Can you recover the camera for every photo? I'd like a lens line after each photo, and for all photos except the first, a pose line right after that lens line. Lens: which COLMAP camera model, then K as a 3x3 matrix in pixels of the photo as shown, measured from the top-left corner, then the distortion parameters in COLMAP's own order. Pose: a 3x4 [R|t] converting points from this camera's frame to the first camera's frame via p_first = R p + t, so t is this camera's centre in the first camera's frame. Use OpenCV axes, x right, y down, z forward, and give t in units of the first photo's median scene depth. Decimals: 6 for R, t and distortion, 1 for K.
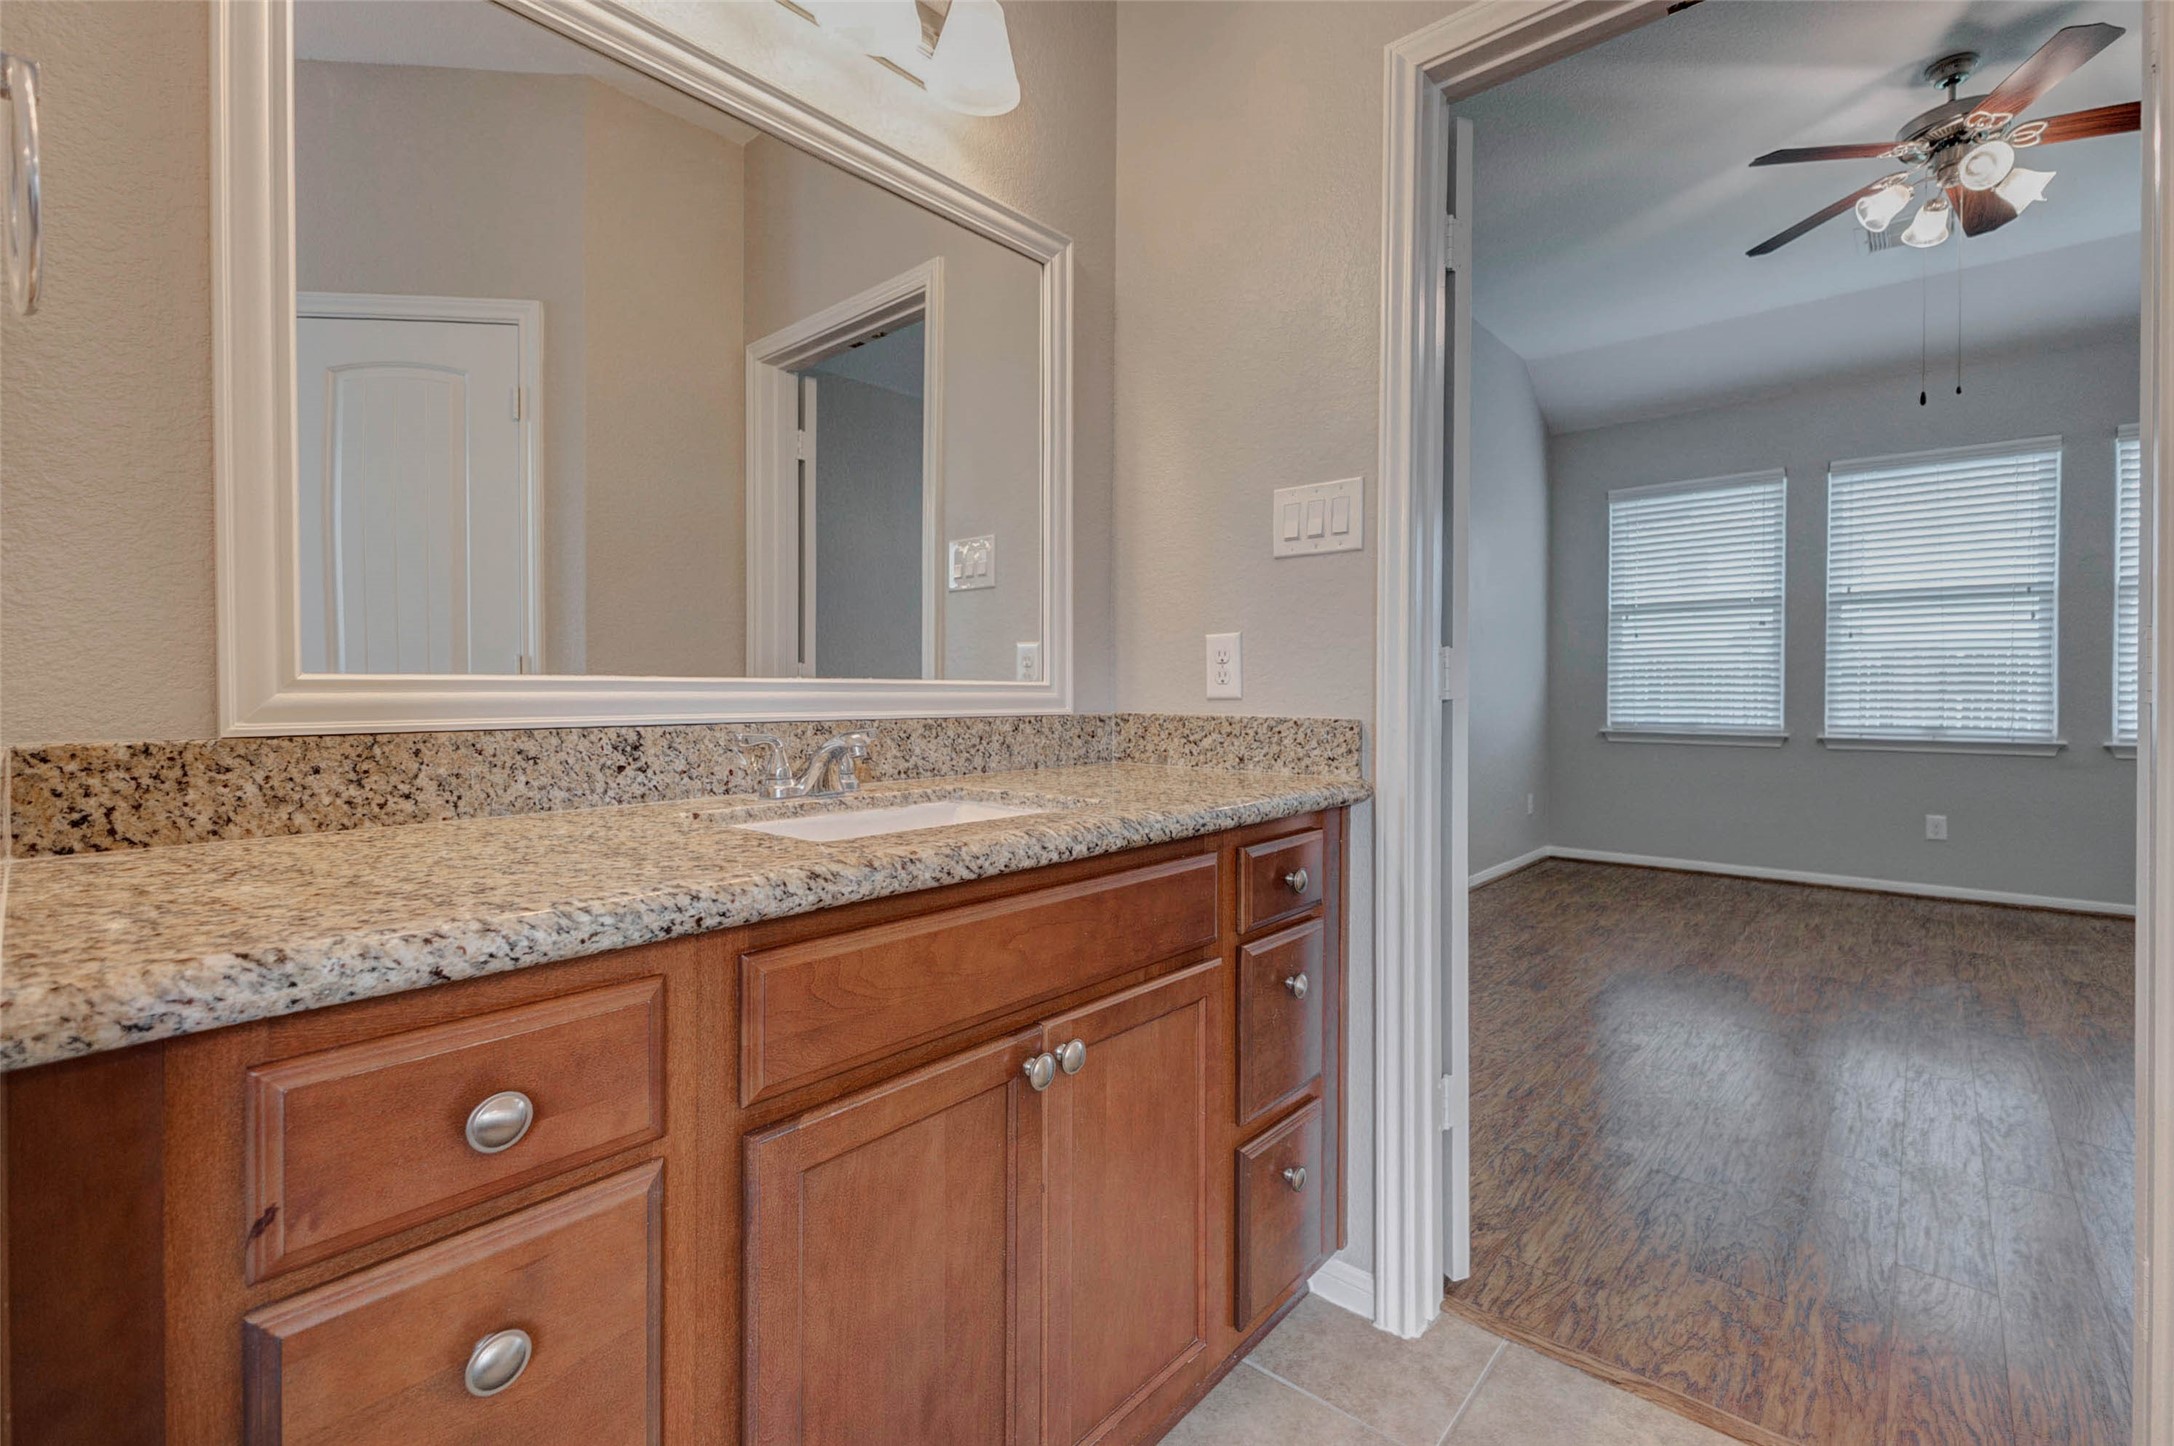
lens RADIAL K [[947.8, 0, 1092.3], [0, 947.8, 691.6], [0, 0, 1]] dist [0.012614, -0.004922]
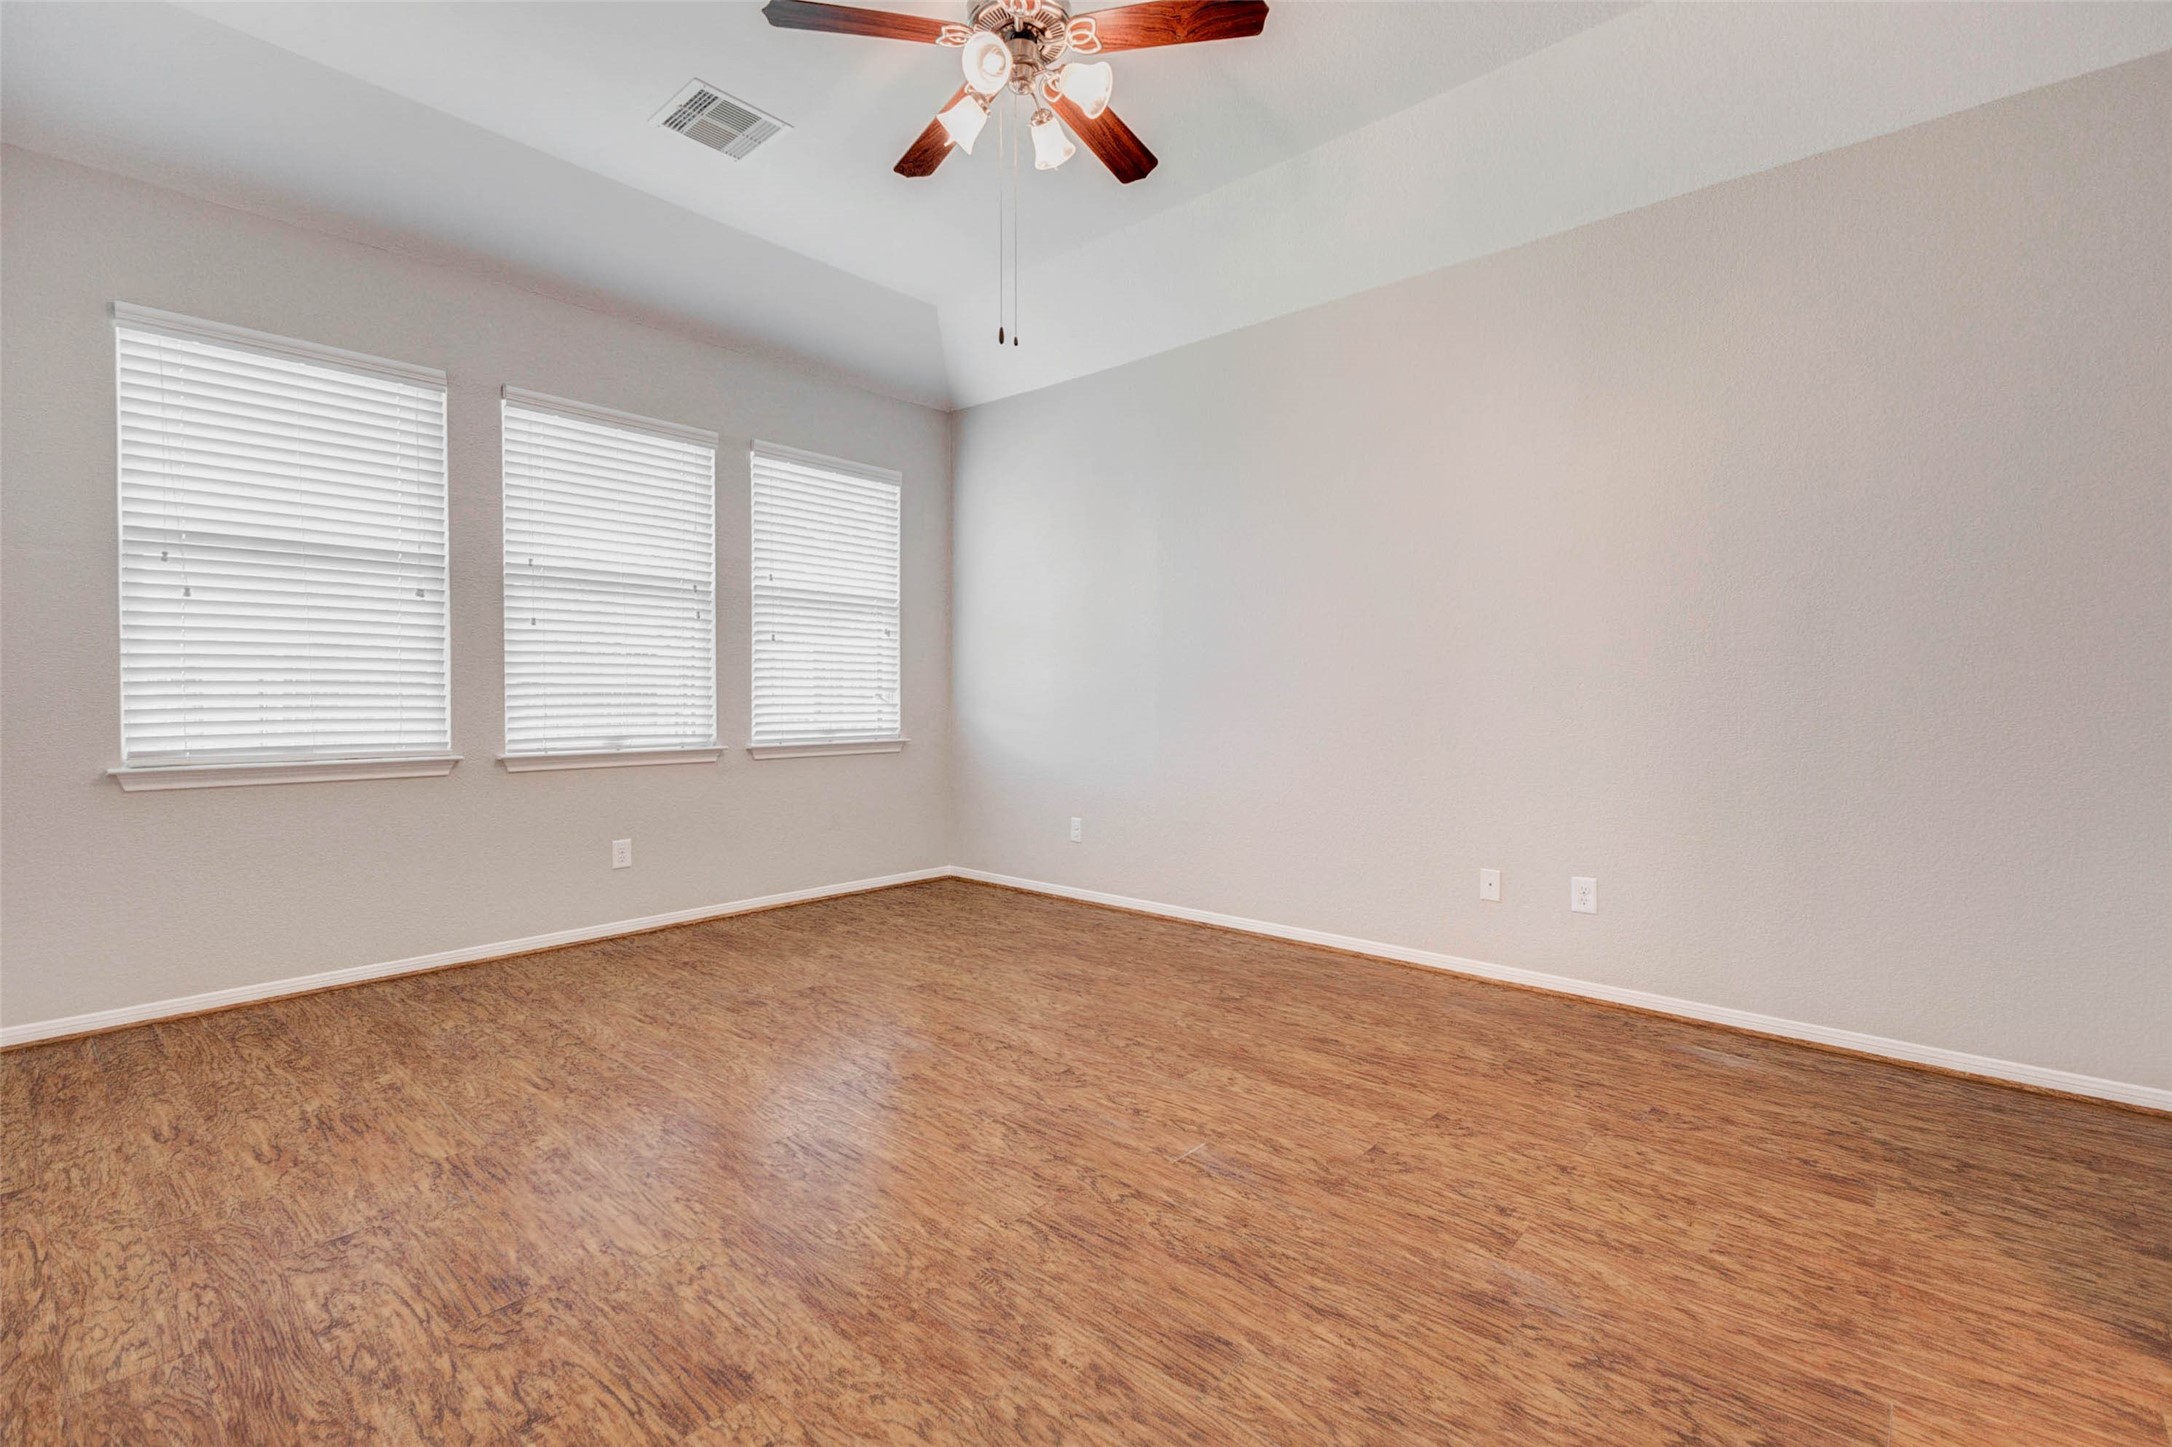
lens RADIAL K [[947.0, 0, 1076.1], [0, 947.0, 702.3], [0, 0, 1]] dist [0.012614, -0.004922]
pose [[0.001335, 0.001718, 0.999998, -0.109637], [0.008711, 0.999961, -0.001730, 0.011186], [-0.999961, 0.008714, 0.001320, 0.697126]]
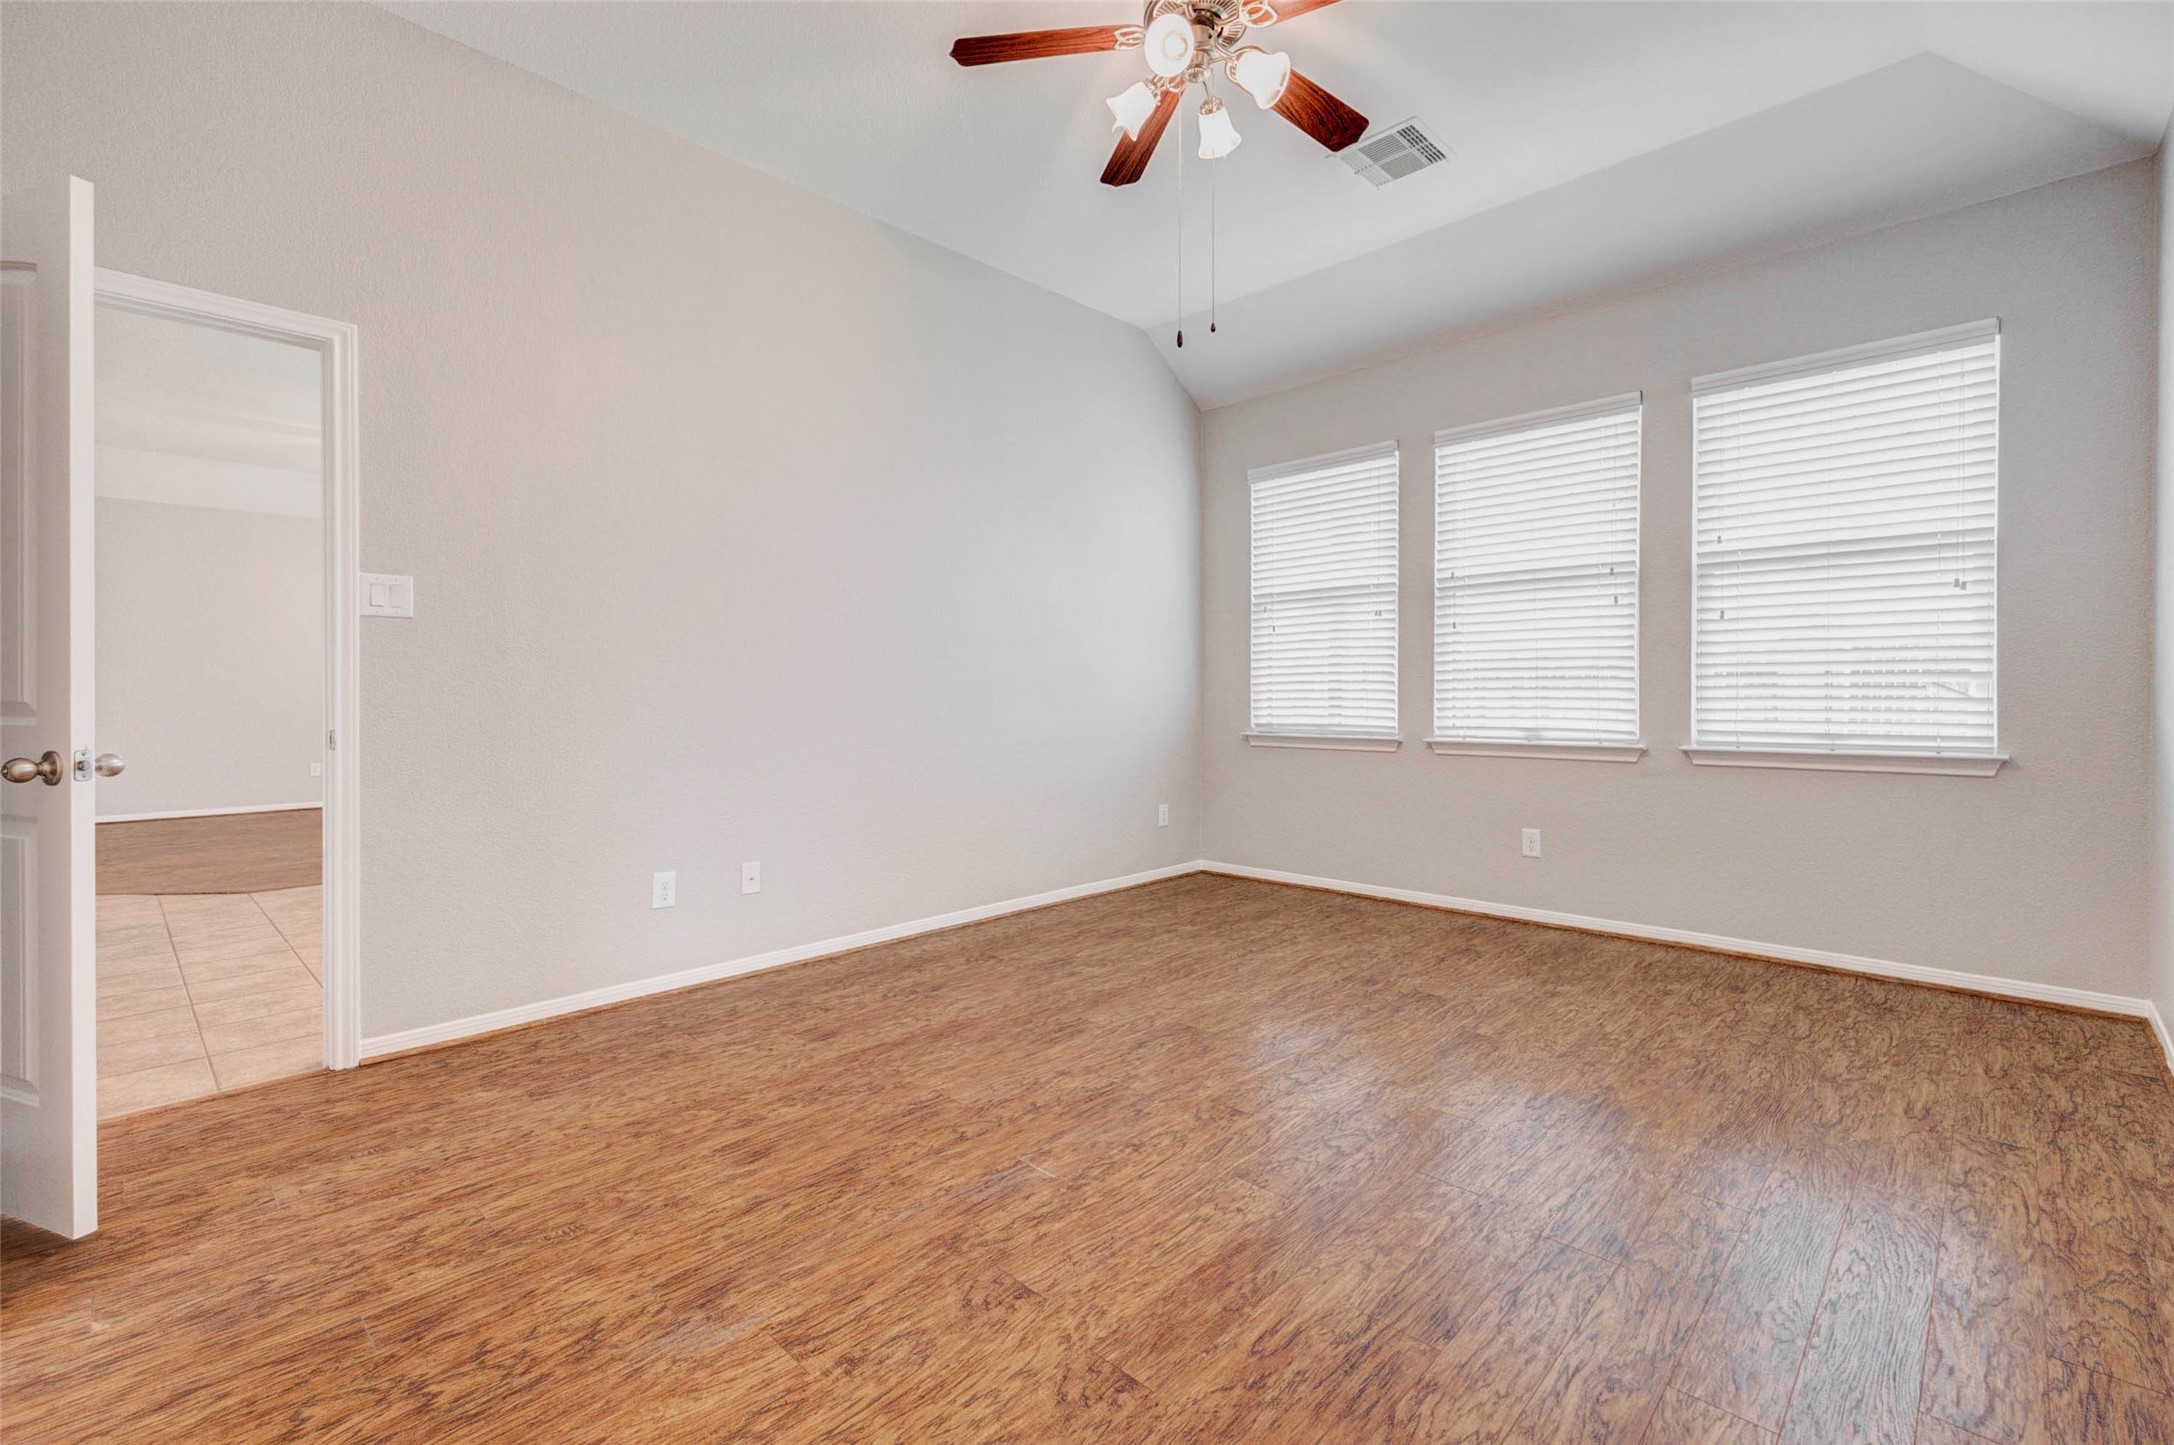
lens RADIAL K [[947.8, 0, 1099.9], [0, 947.8, 683.1], [0, 0, 1]] dist [0.012614, -0.004922]
pose [[0.999713, -0.001526, -0.023910, 0.478340], [0.001097, 0.999839, -0.017929, 0.010126], [0.023934, 0.017897, 0.999553, 0.109366]]
